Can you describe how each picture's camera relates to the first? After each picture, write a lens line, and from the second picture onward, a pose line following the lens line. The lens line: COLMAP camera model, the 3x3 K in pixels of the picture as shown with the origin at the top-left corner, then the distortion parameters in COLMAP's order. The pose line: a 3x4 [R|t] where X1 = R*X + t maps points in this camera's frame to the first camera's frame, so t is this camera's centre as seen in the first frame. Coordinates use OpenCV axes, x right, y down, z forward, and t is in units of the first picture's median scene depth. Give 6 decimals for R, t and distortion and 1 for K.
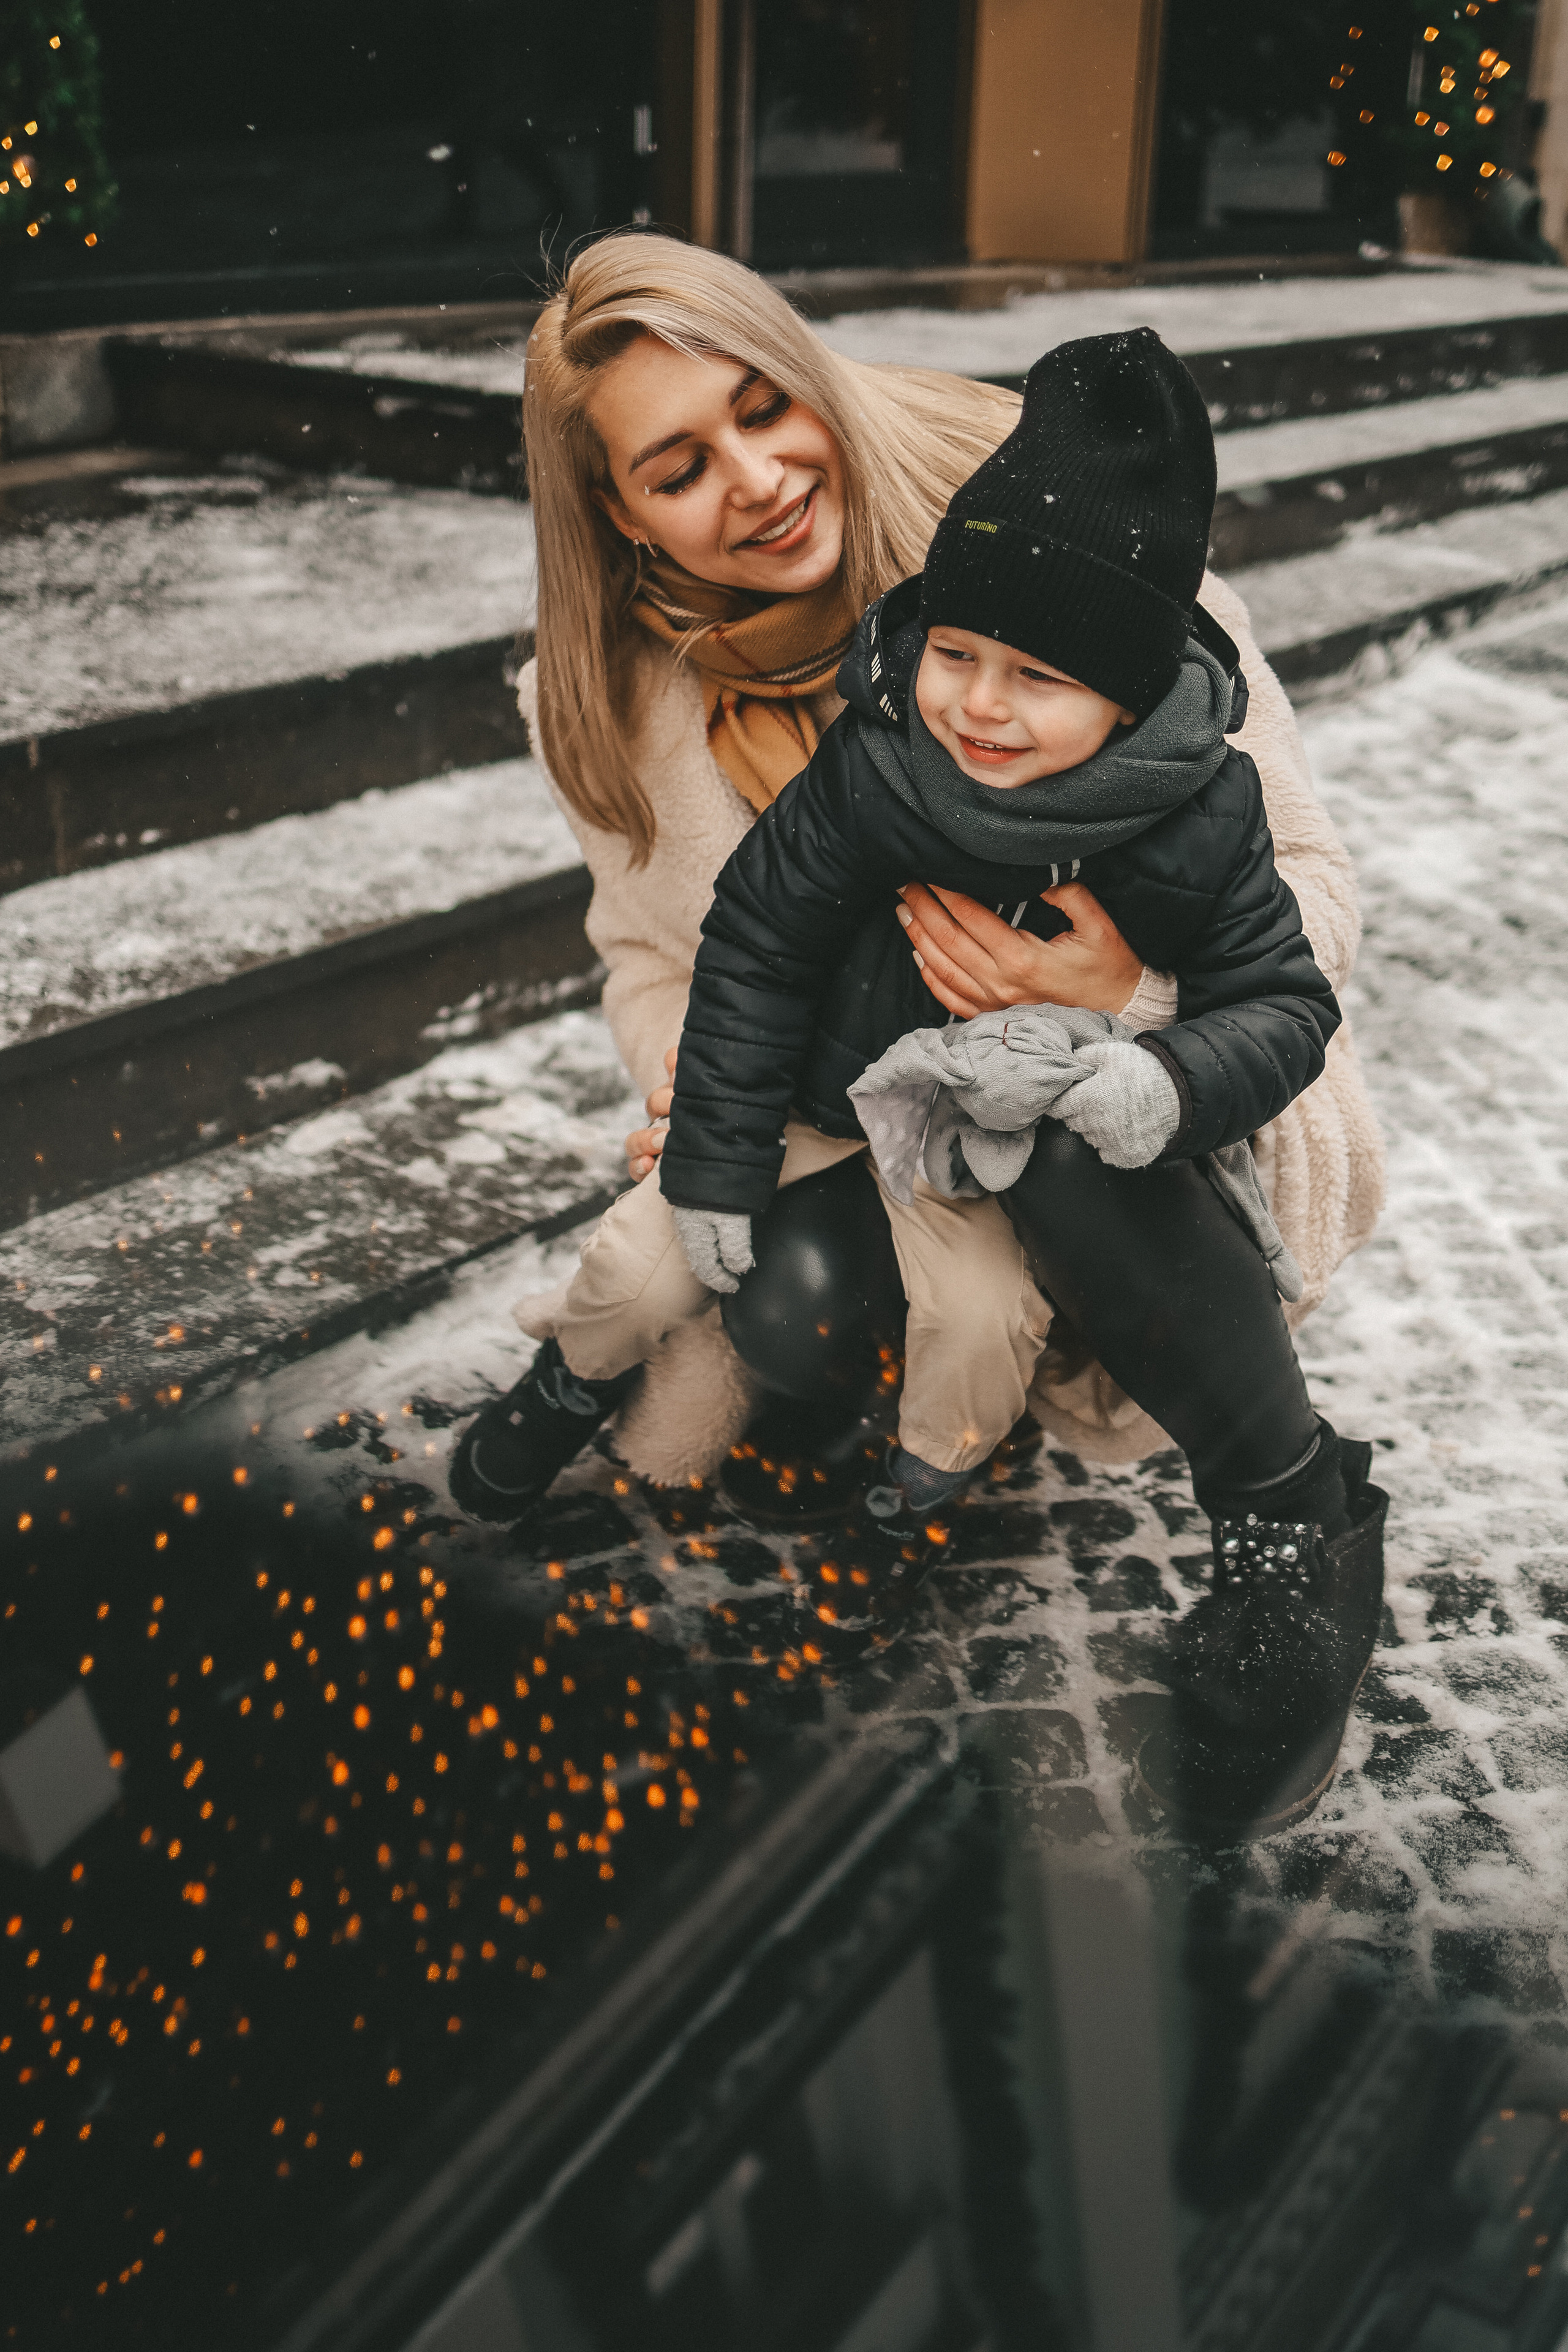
lens RADIAL K [[2927.9, 0, 784.0], [0, 2927.9, 1176.0], [0, 0, 1]] dist [0.003553, 0.006321]
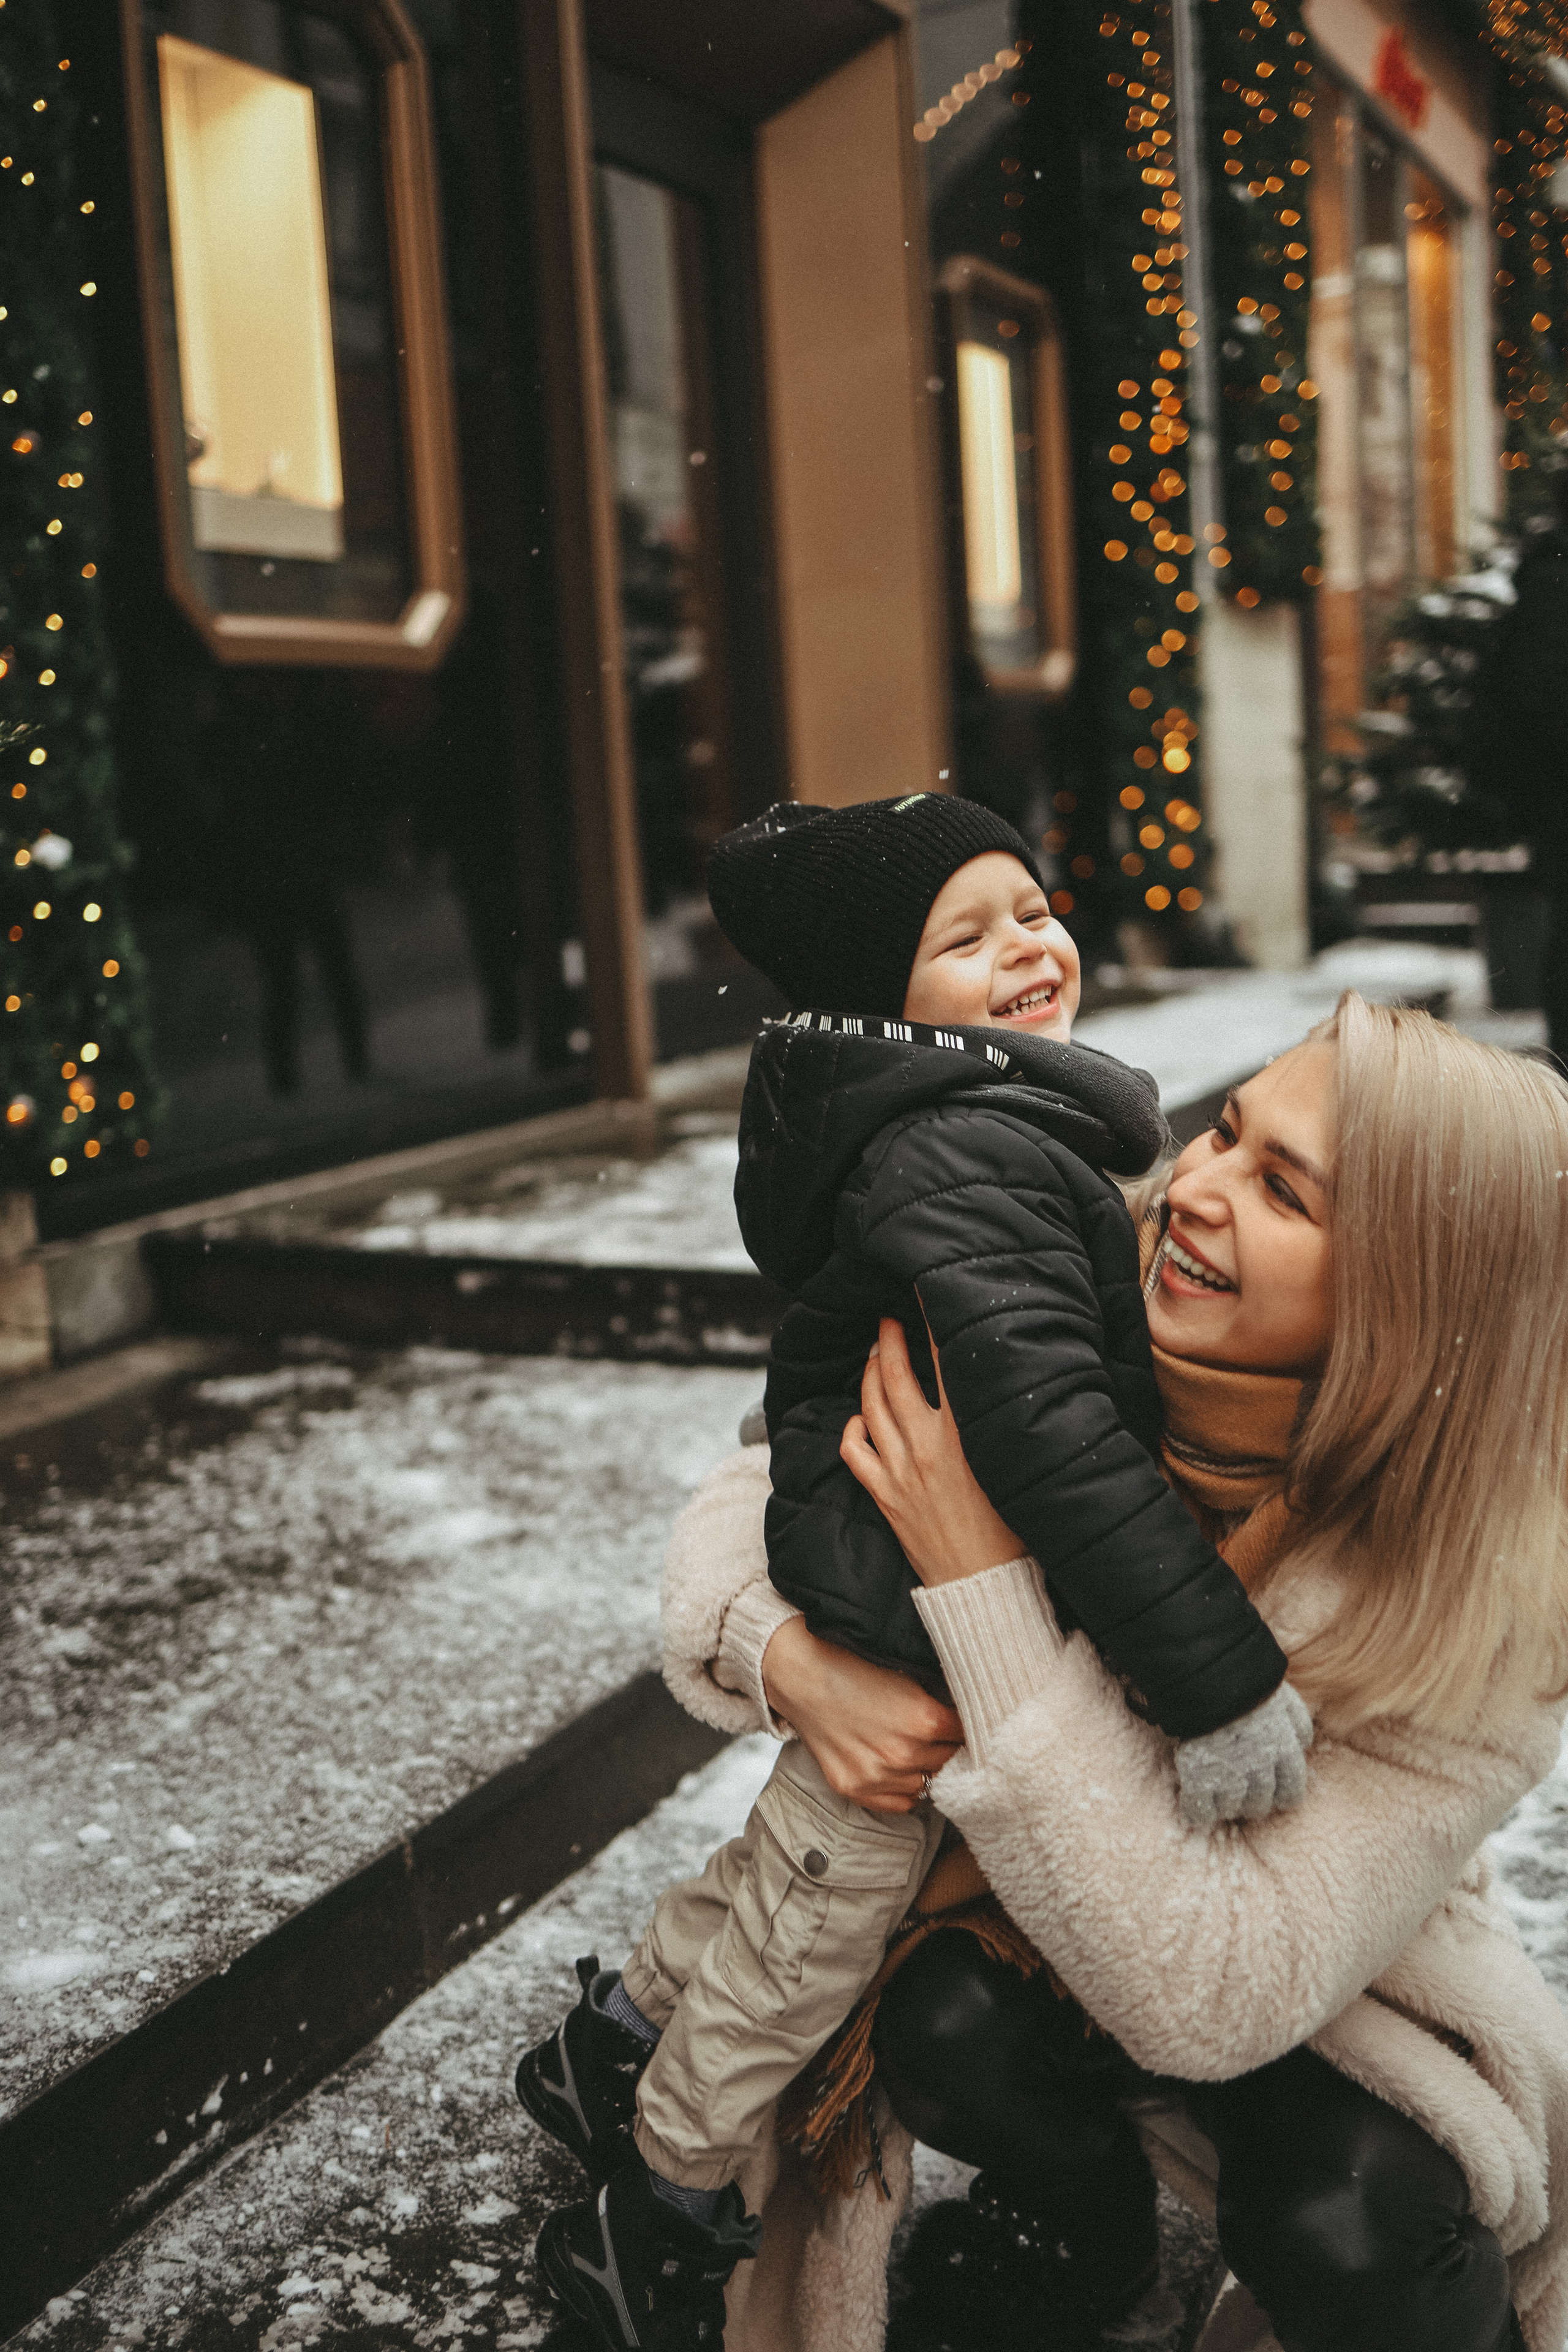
lens RADIAL K [[2489.9, 0, 784.0], [0, 2489.9, 1176.0], [0, 0, 1]] dist [-0.062811, -0.005265]
pose [[0.983574, -0.110298, 0.142885, -0.145982], [0.138739, 0.968338, -0.207539, -0.108330], [-0.115470, 0.223954, 0.967735, 0.170162]]
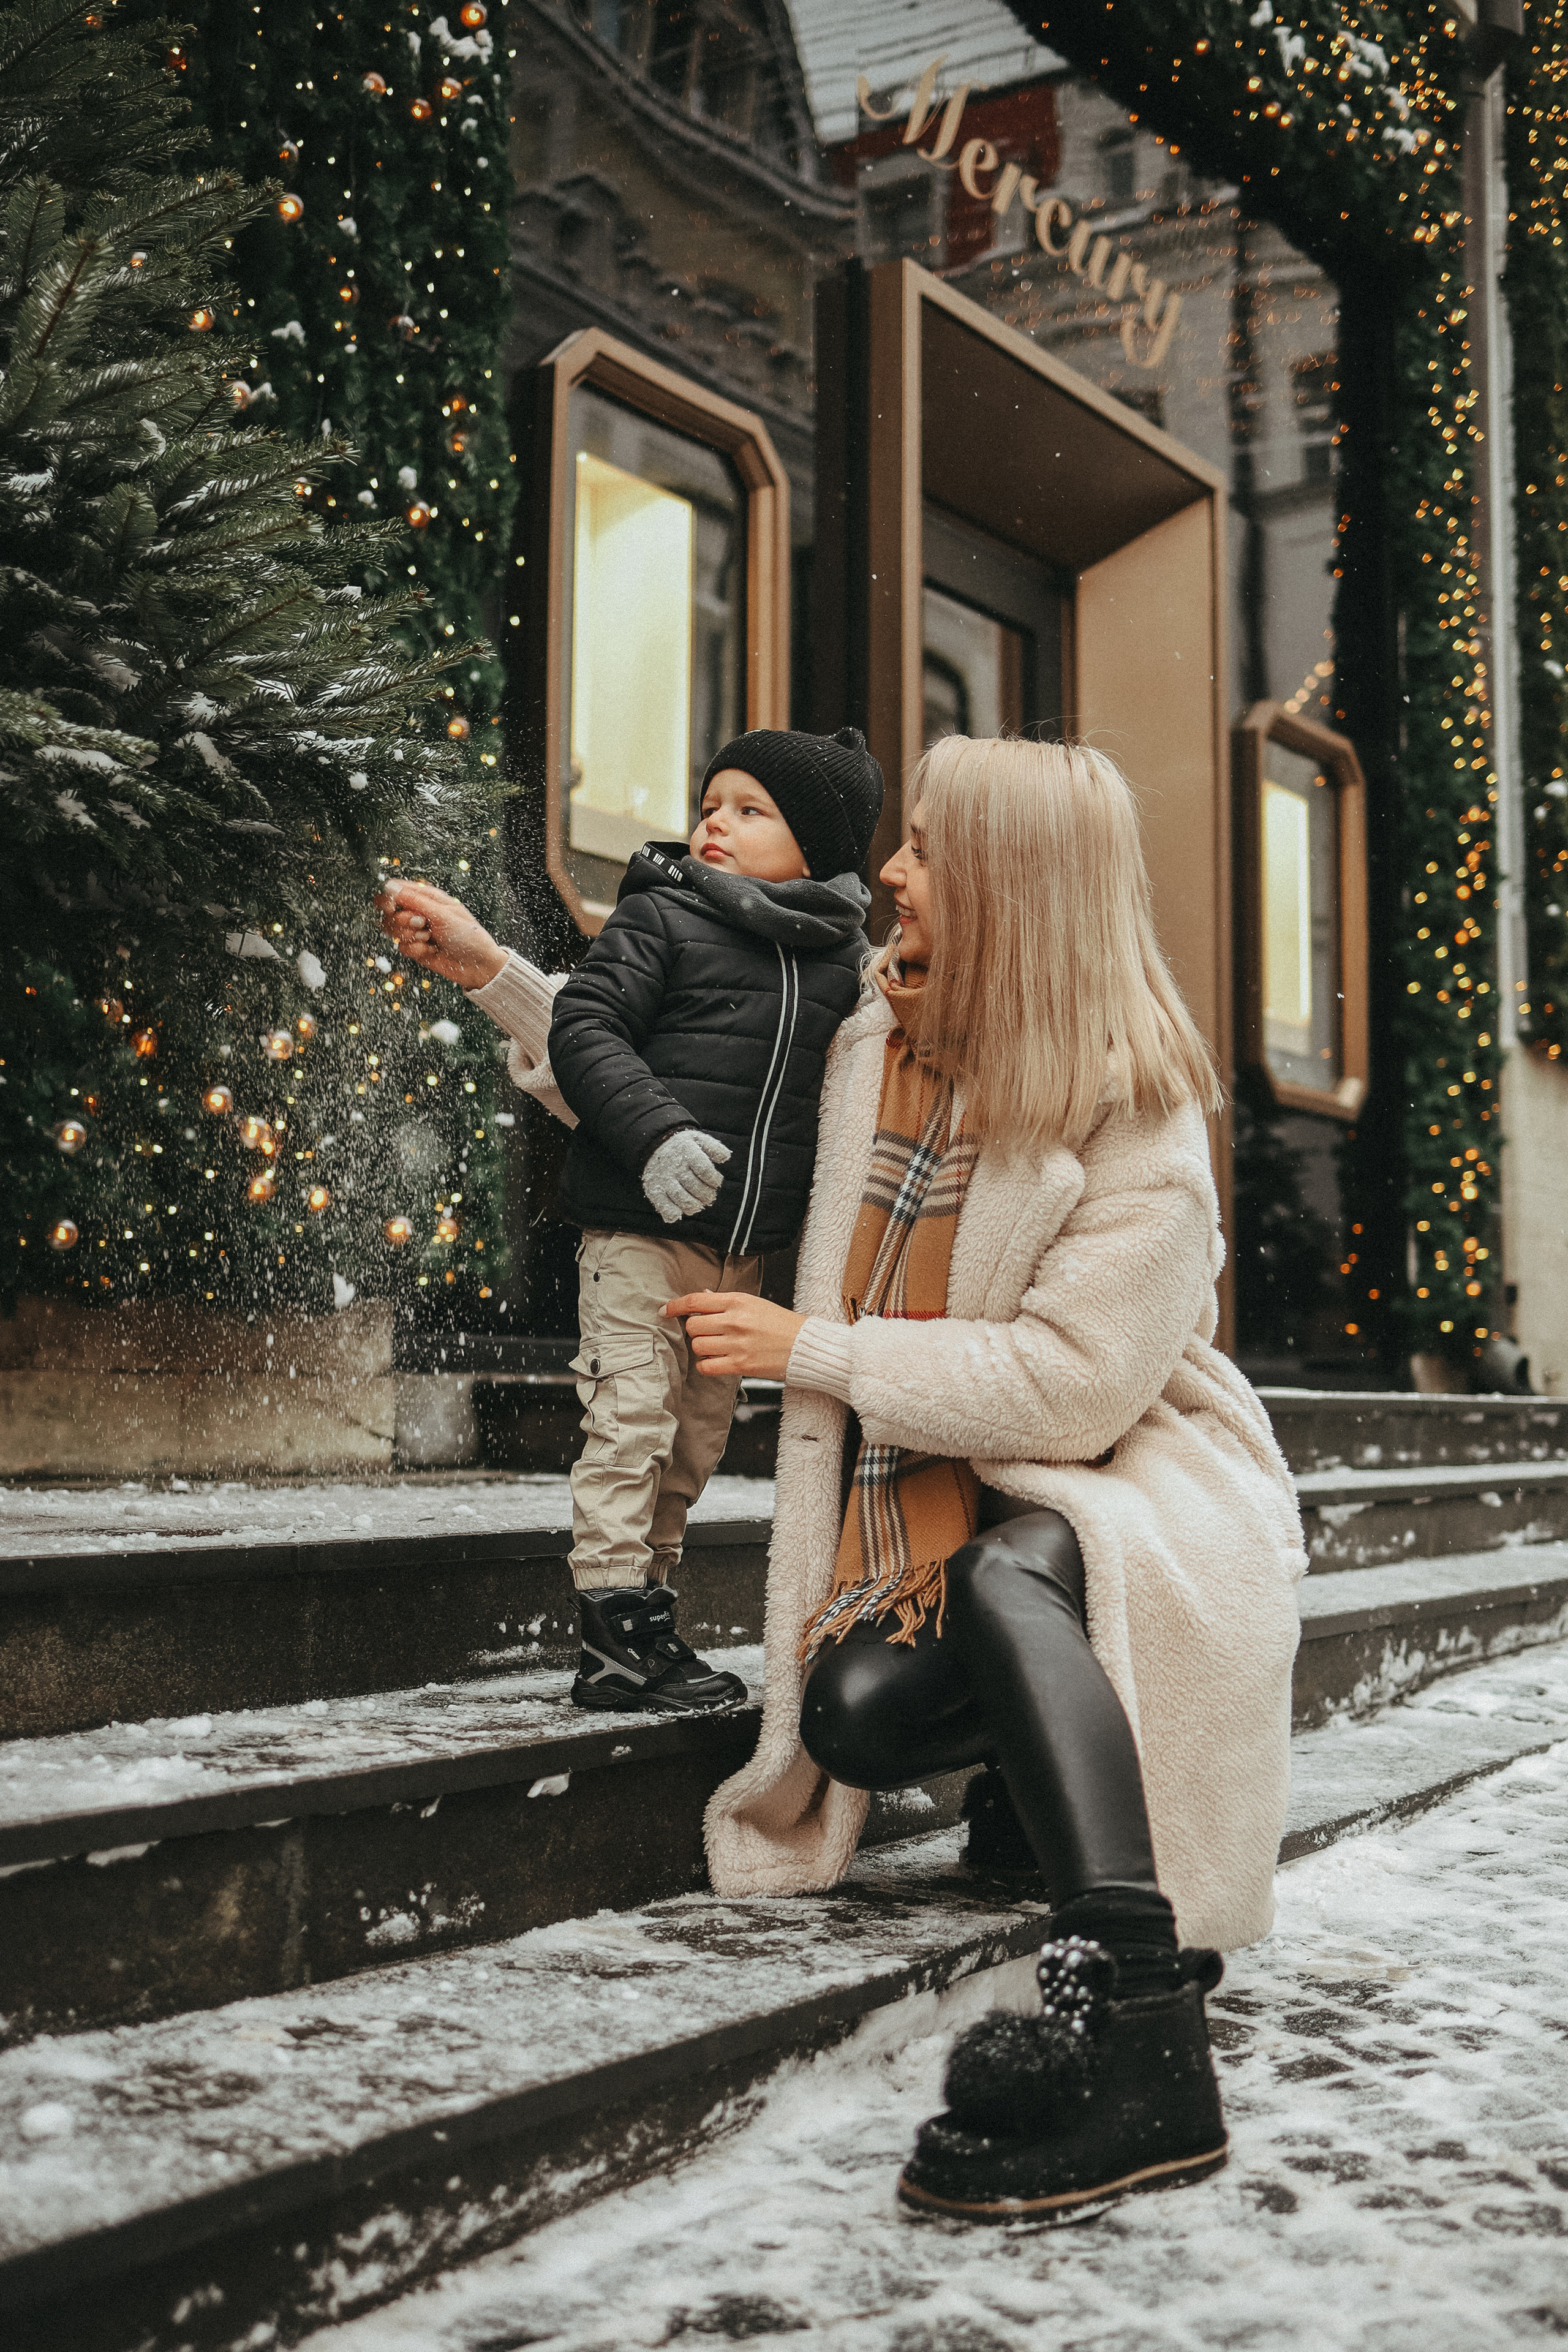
lens RADIAL K [[2837.4, 0, 784.0], [0, 2837.4, 1176.0], [0, 0, 1]] dist [-0.107959, 0.070958]
pose [[0.999021, -0.022640, 0.038012, -0.159387], [0.036689, 0.904095, -0.425754, 0.137905], [-0.024727, 0.426732, 0.904040, -0.075021]]
